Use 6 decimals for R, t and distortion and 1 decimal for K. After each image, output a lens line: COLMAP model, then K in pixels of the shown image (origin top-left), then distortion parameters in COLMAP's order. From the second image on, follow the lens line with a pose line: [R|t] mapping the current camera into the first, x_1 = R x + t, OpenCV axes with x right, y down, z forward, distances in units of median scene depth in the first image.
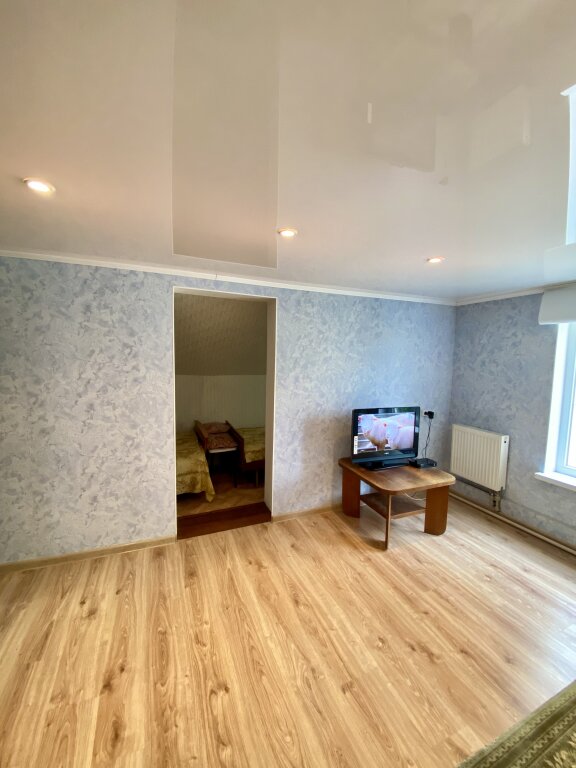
lens RADIAL K [[310.6, 0, 288.0], [0, 310.6, 379.8], [0, 0, 1]] dist [0.004865, -0.012436]
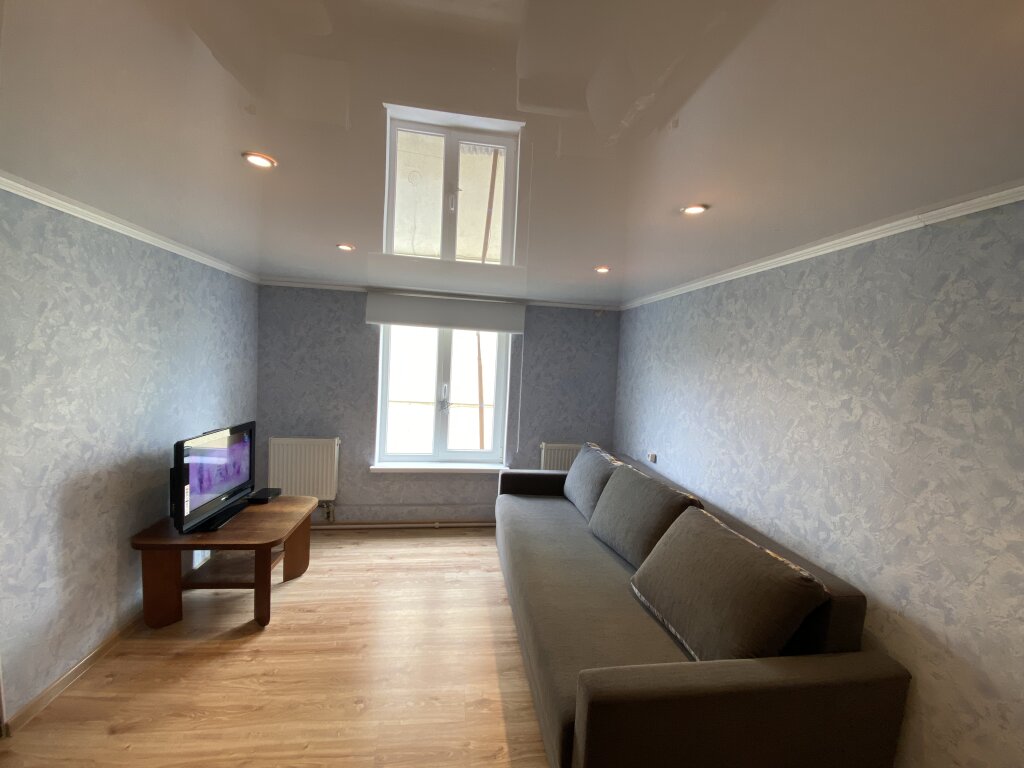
lens RADIAL K [[414.1, 0, 510.7], [0, 414.1, 381.7], [0, 0, 1]] dist [0.004865, -0.012436]
pose [[0.252105, -0.056800, 0.966032, -0.416595], [0.033227, 0.998195, 0.050019, -0.038789], [-0.967129, 0.019488, 0.253537, 0.207659]]
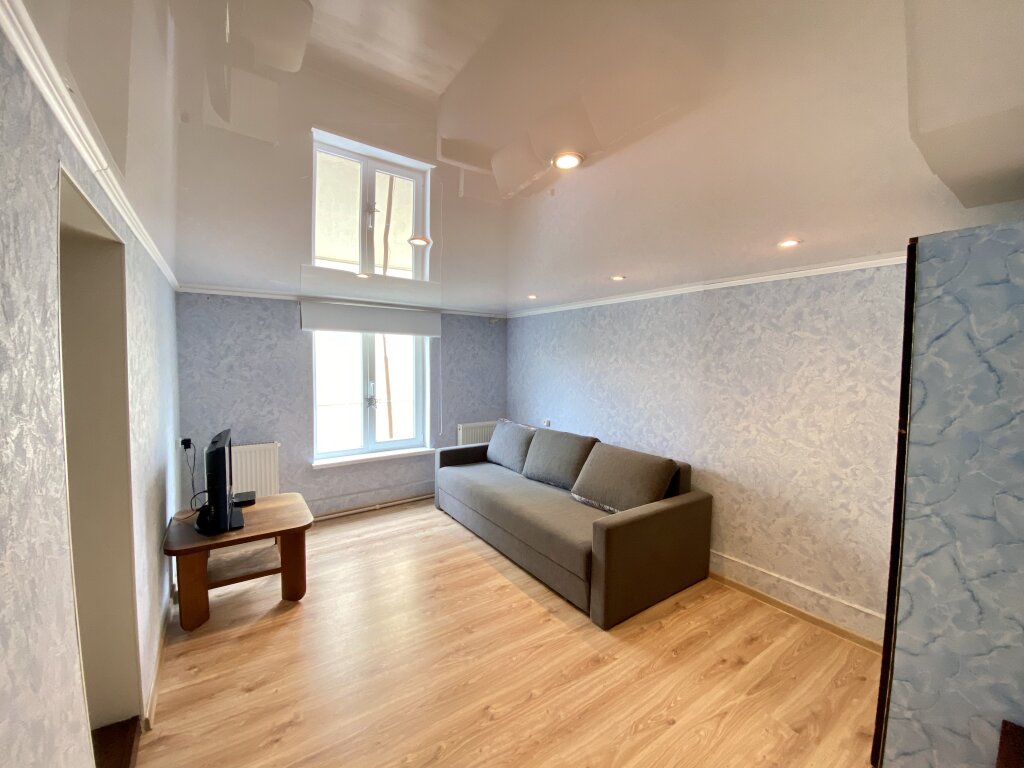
lens RADIAL K [[414.1, 0, 511.0], [0, 414.1, 381.0], [0, 0, 1]] dist [0.004865, -0.012436]
pose [[-0.215588, -0.070527, 0.973934, -0.813956], [0.066901, 0.993978, 0.086788, -0.081661], [-0.974190, 0.083868, -0.209571, 0.634252]]
